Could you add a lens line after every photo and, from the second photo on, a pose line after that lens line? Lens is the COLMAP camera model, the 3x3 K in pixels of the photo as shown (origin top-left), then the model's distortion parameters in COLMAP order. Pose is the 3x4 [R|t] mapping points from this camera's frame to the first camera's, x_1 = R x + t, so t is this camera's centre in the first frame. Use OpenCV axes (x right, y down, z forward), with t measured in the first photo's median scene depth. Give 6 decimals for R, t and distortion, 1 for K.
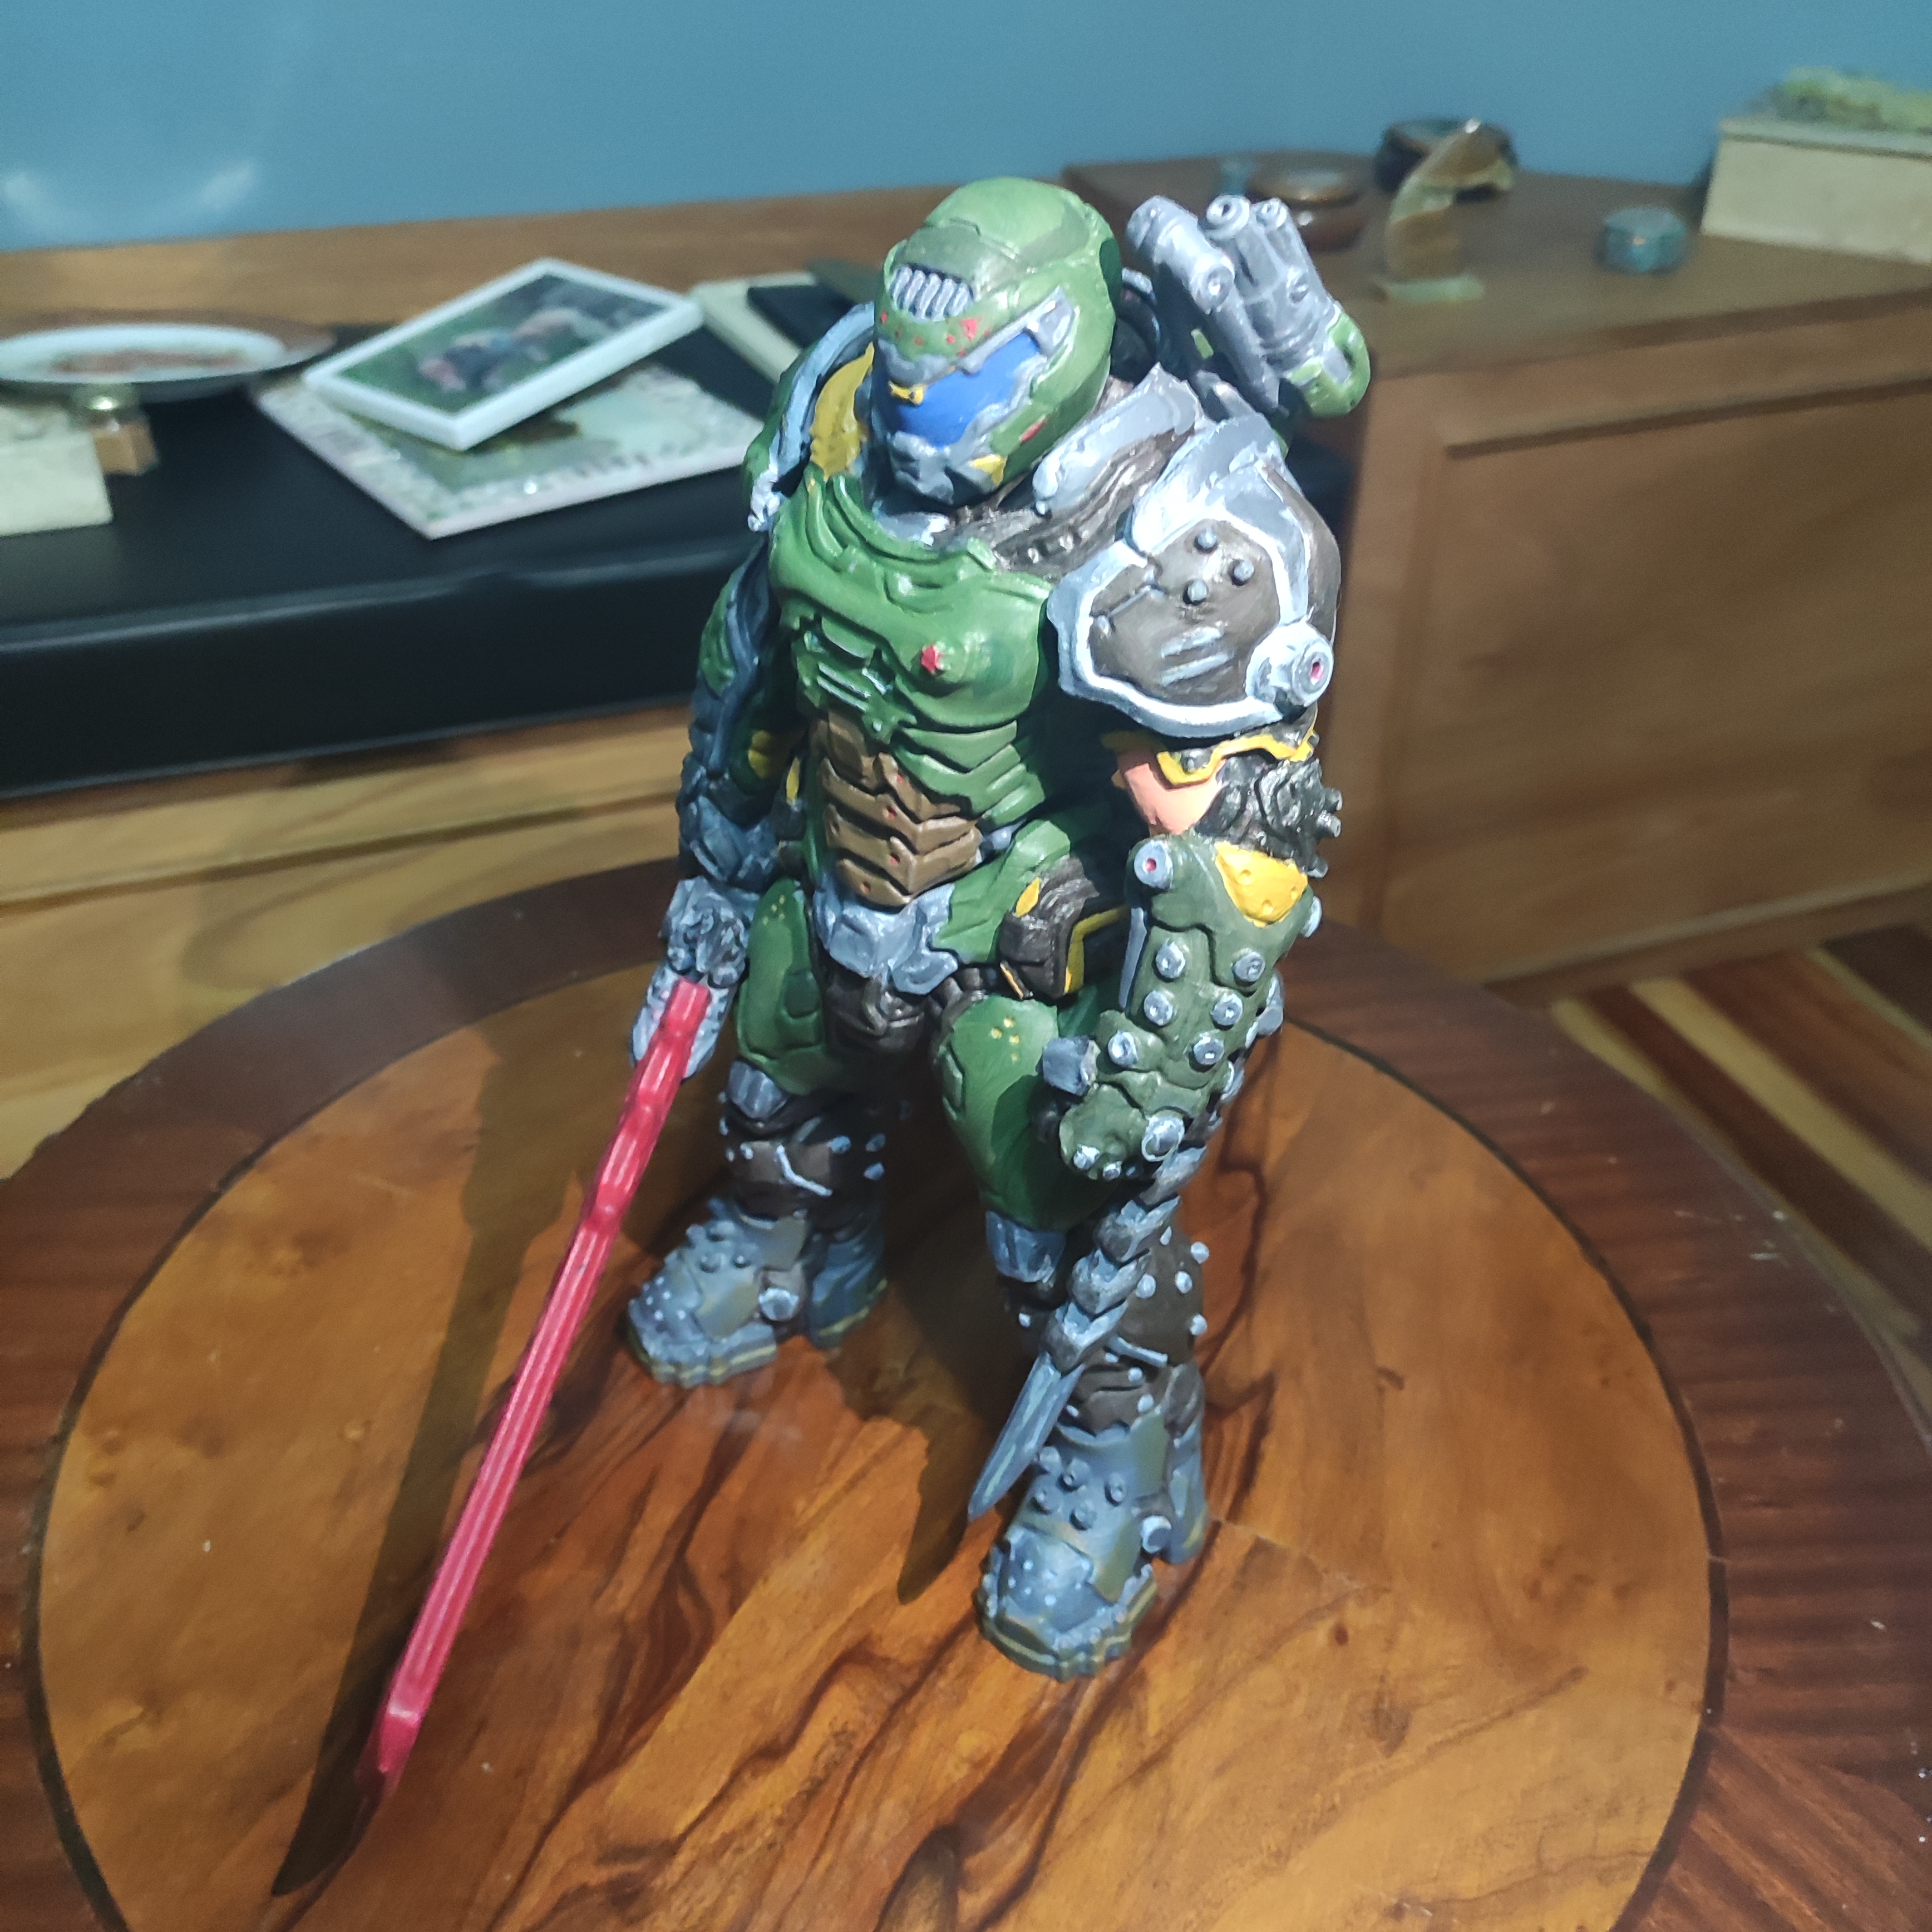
lens RADIAL K [[1917.8, 0, 972.3], [0, 1917.8, 987.2], [0, 0, 1]] dist [0.030857, -0.078573]
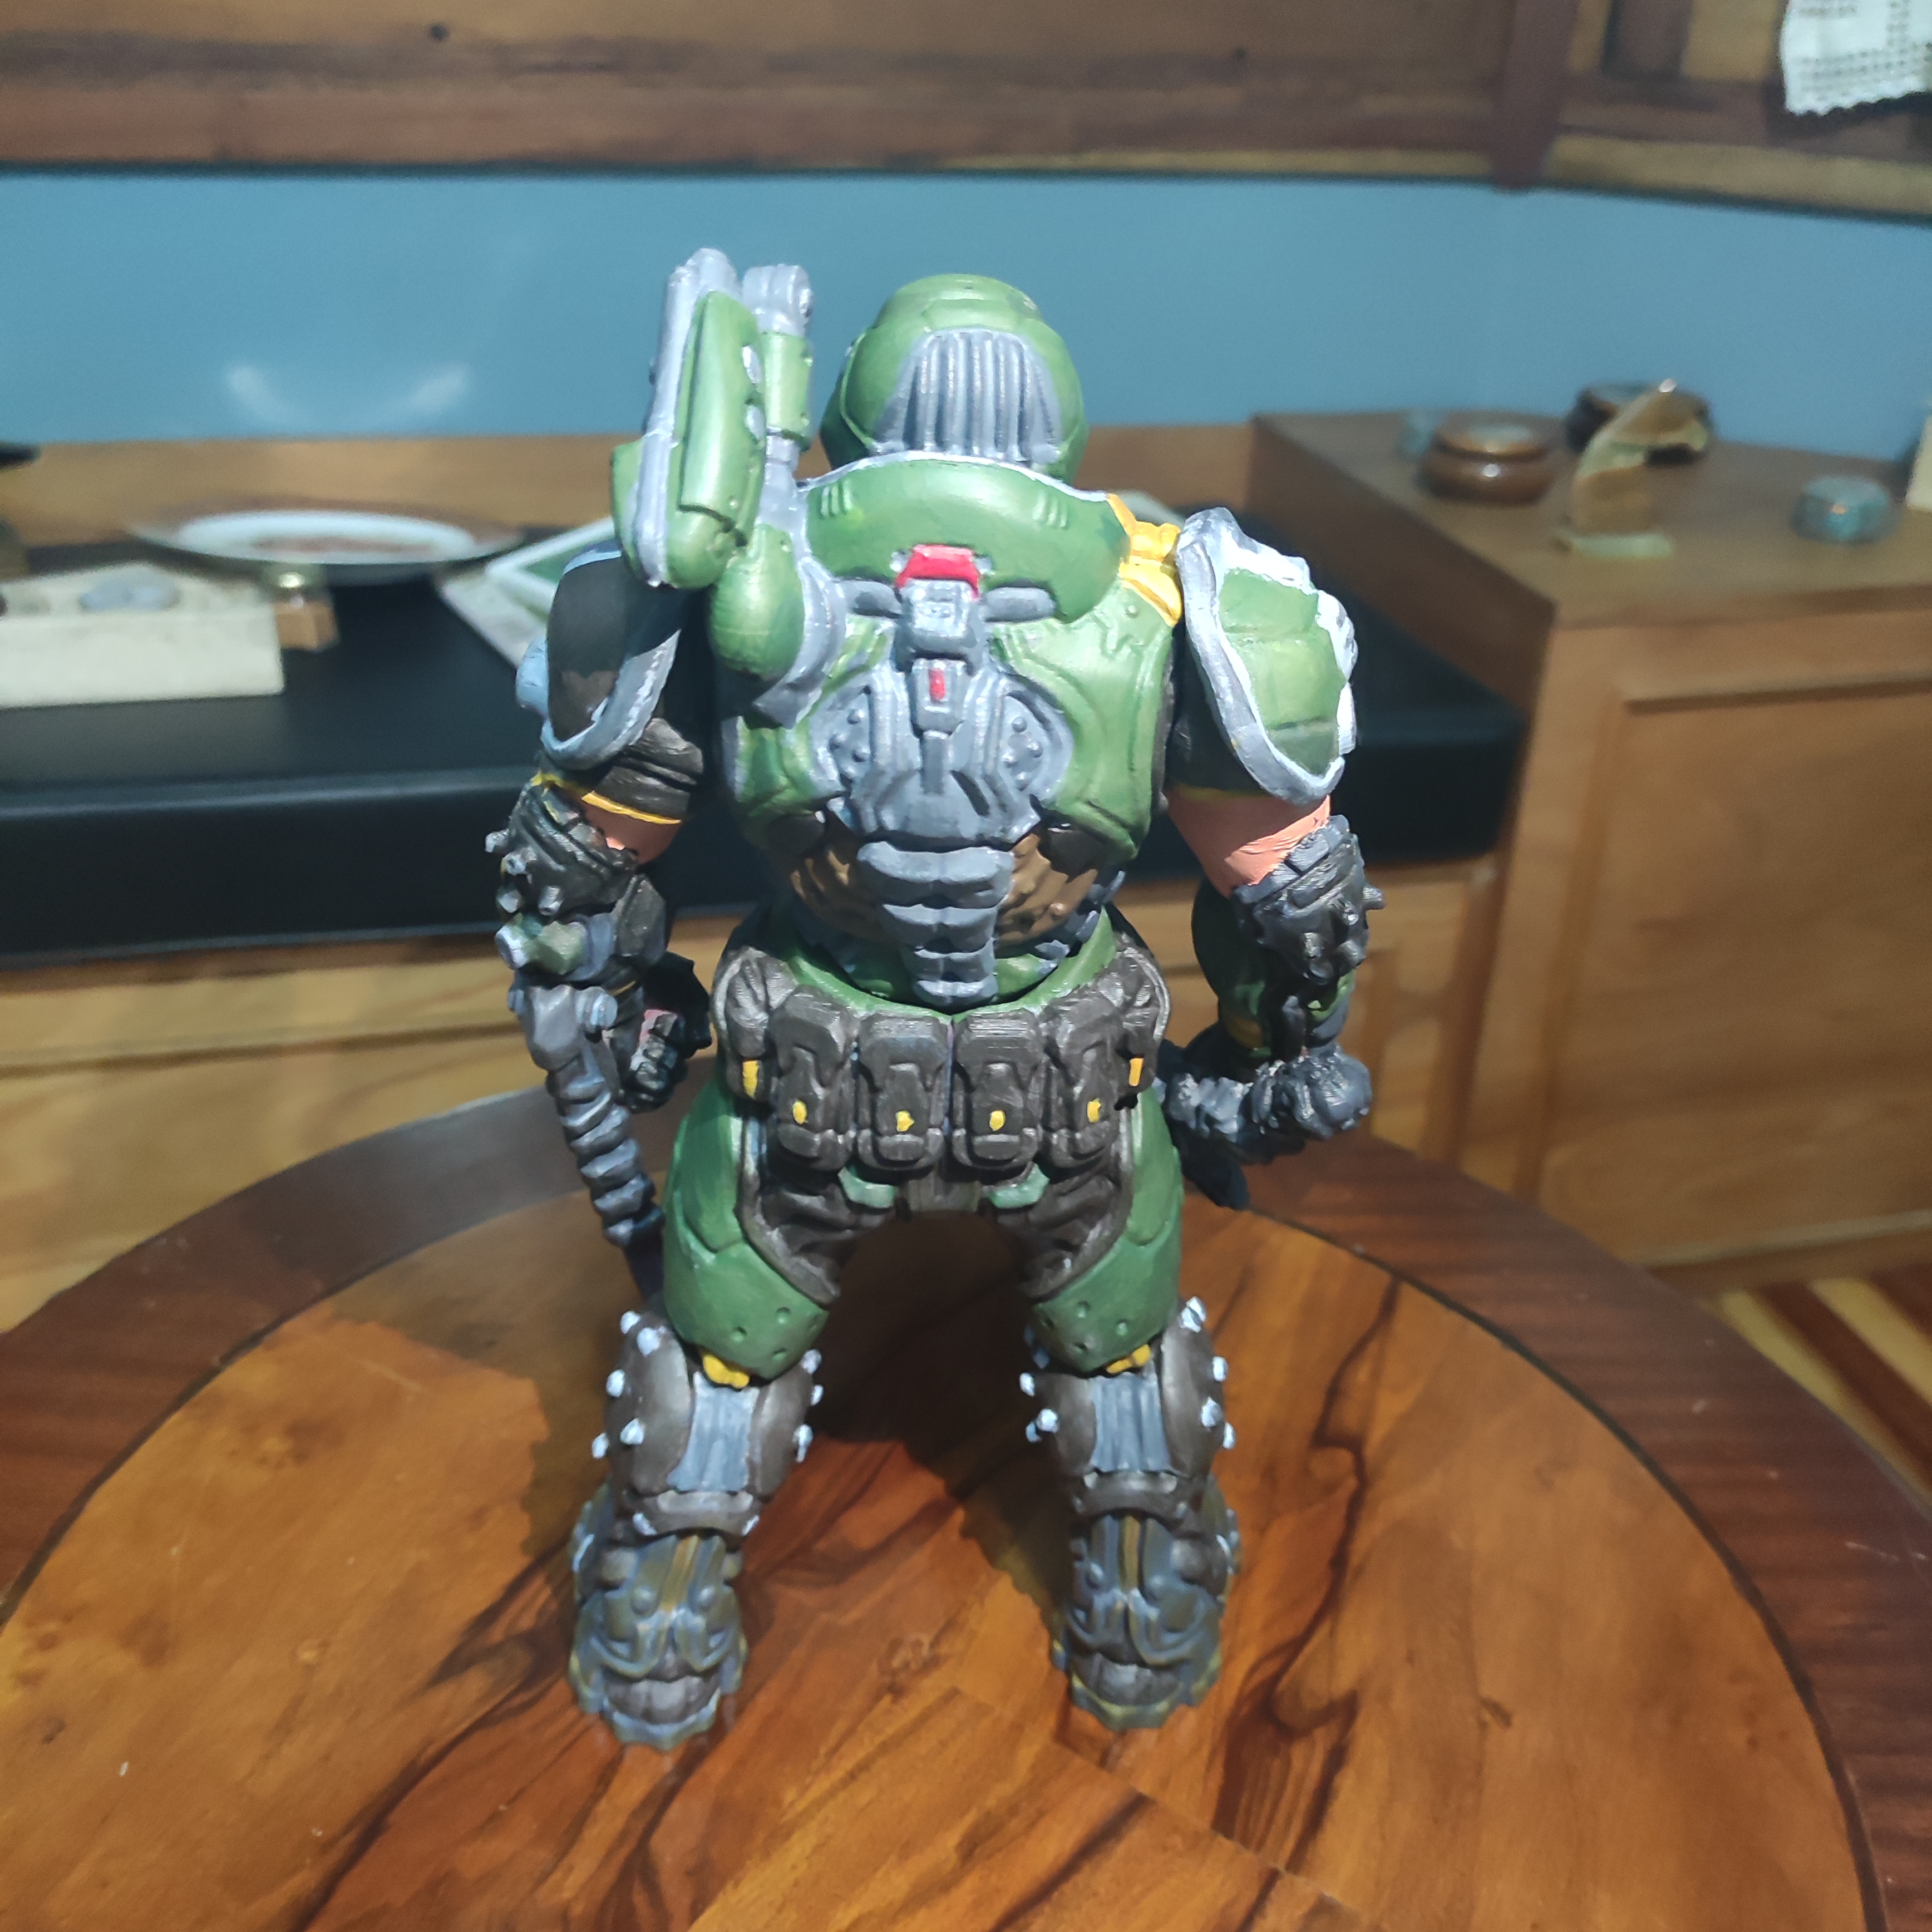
lens RADIAL K [[1917.8, 0, 972.3], [0, 1917.8, 987.2], [0, 0, 1]] dist [0.030857, -0.078573]
pose [[0.993624, 0.072530, -0.086313, 0.039072], [-0.082432, 0.989668, -0.117310, 0.004616], [0.076913, 0.123677, 0.989337, 0.103207]]
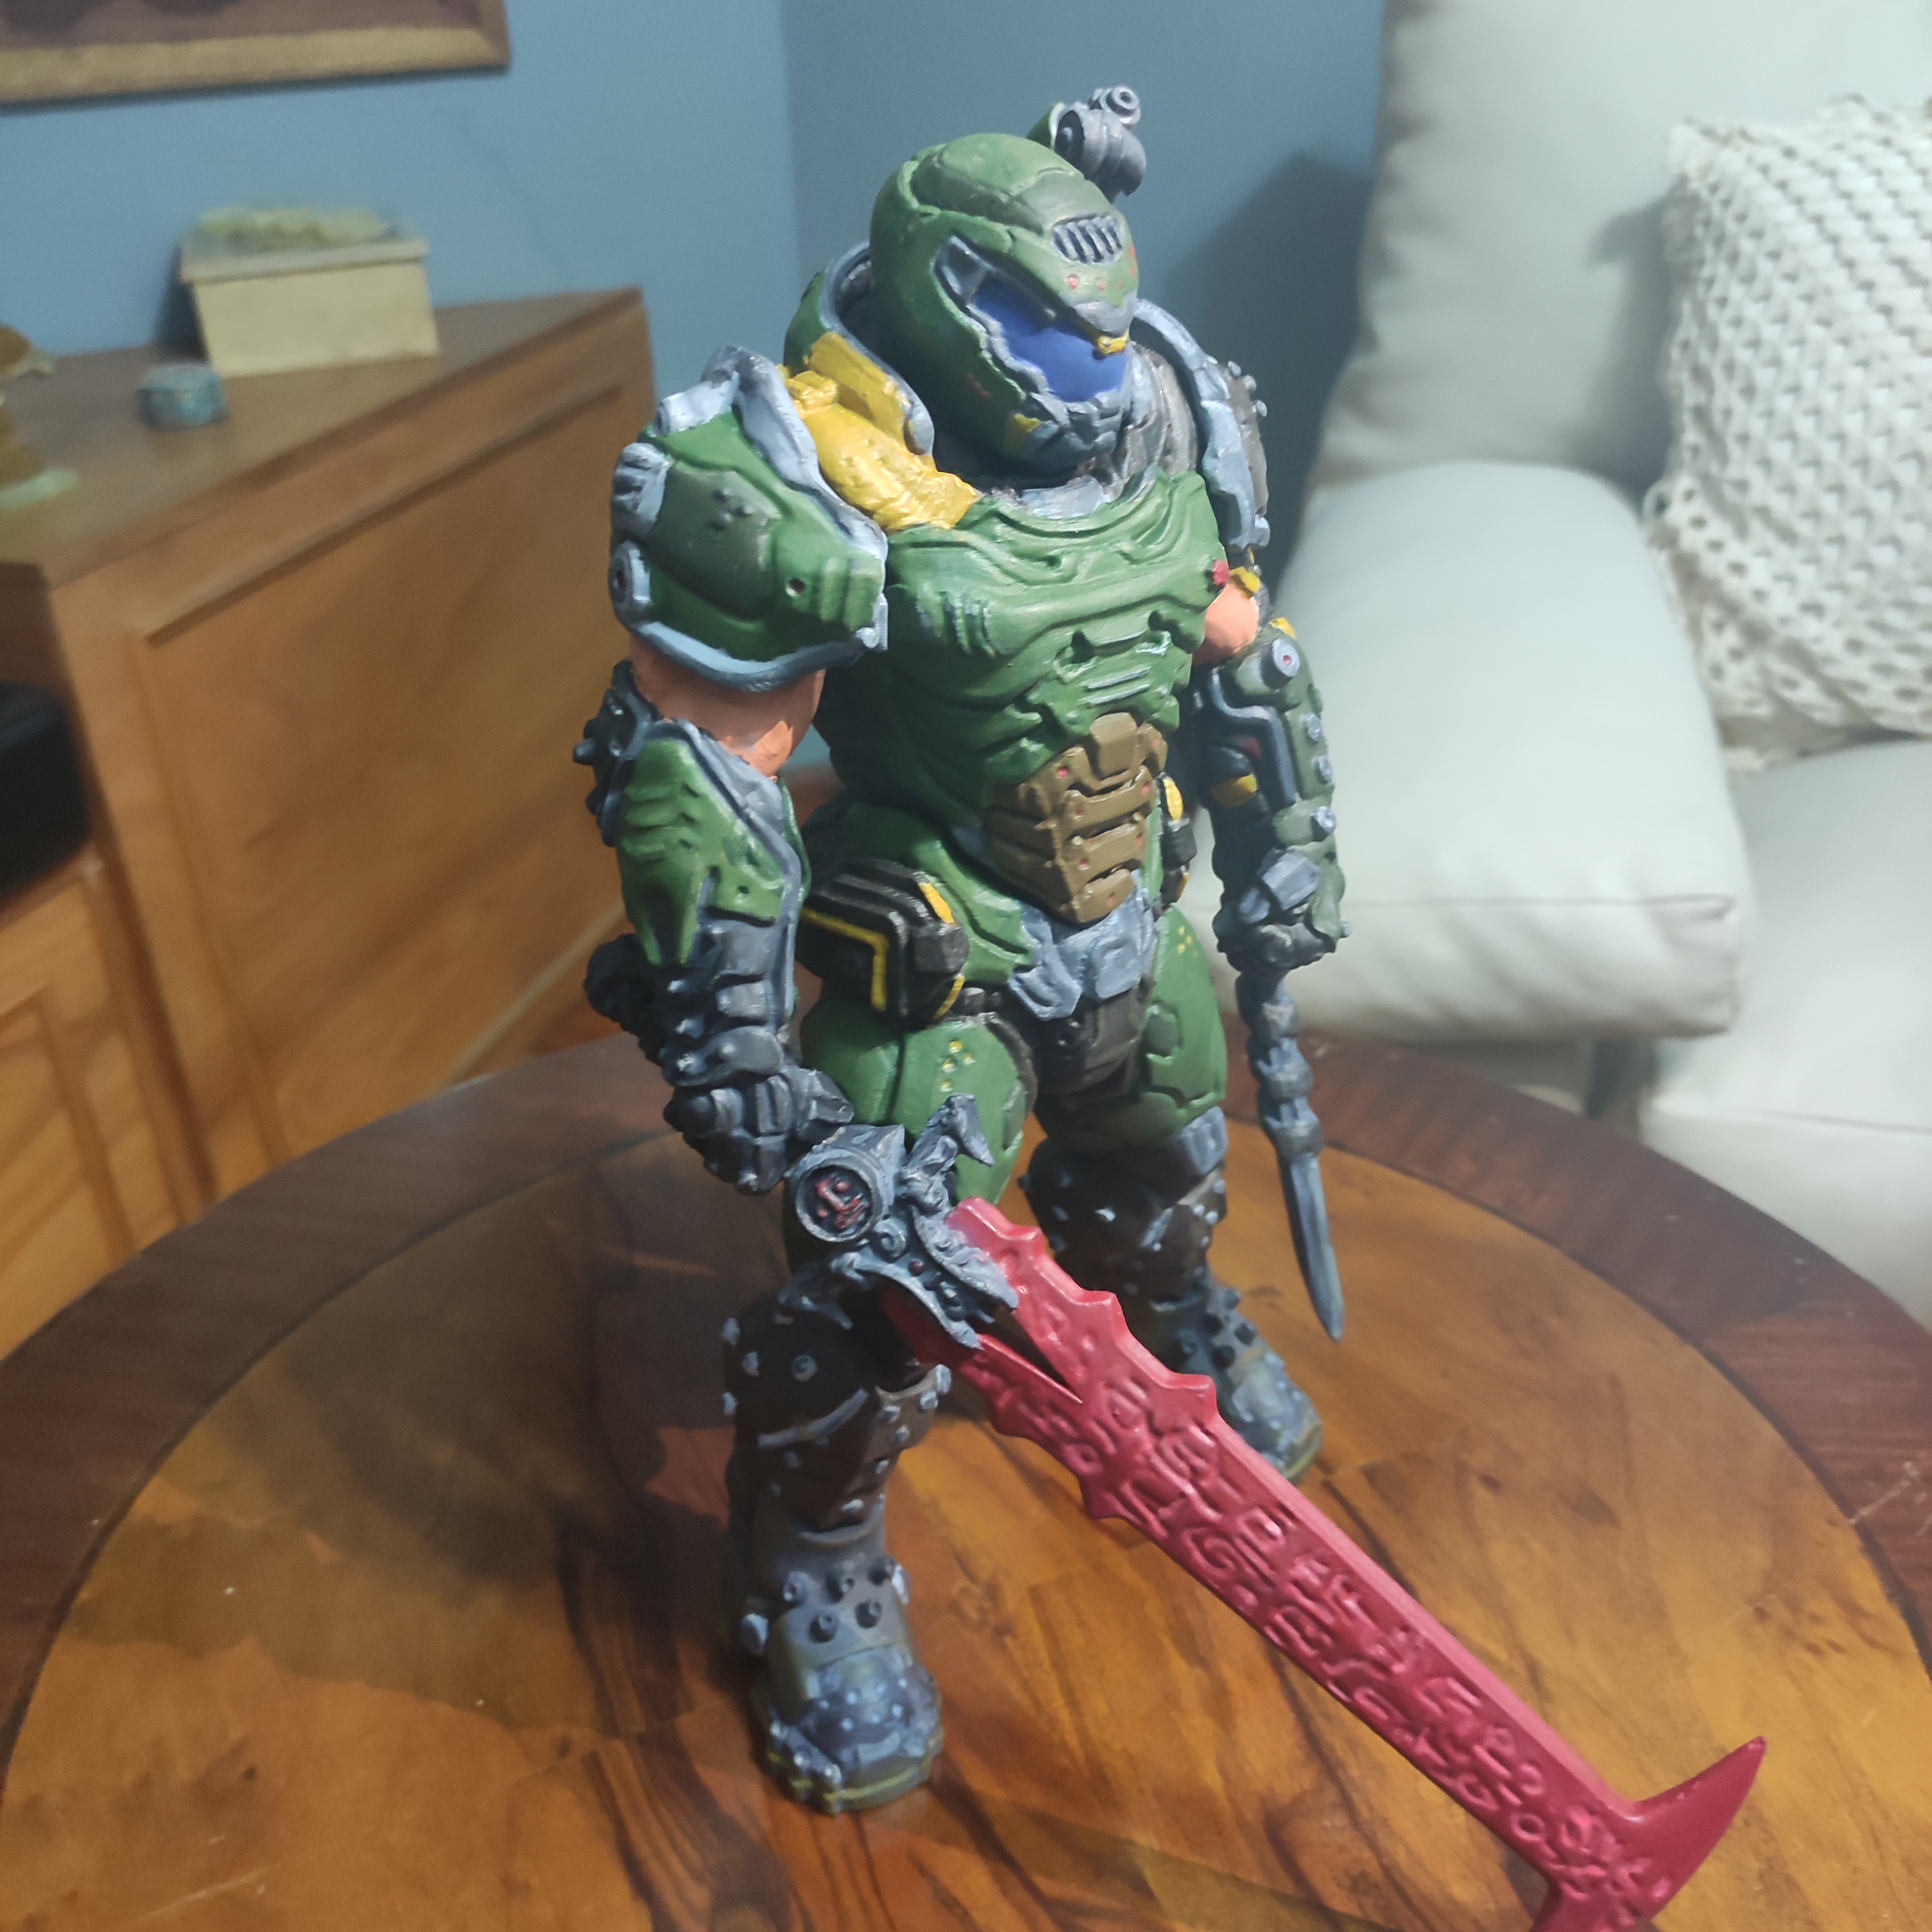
lens RADIAL K [[1917.8, 0, 972.3], [0, 1917.8, 987.2], [0, 0, 1]] dist [0.030857, -0.078573]
pose [[0.625764, -0.427212, 0.652618, -0.504762], [0.479230, 0.870710, 0.110467, -0.133799], [-0.615433, 0.243628, 0.749591, 0.300783]]
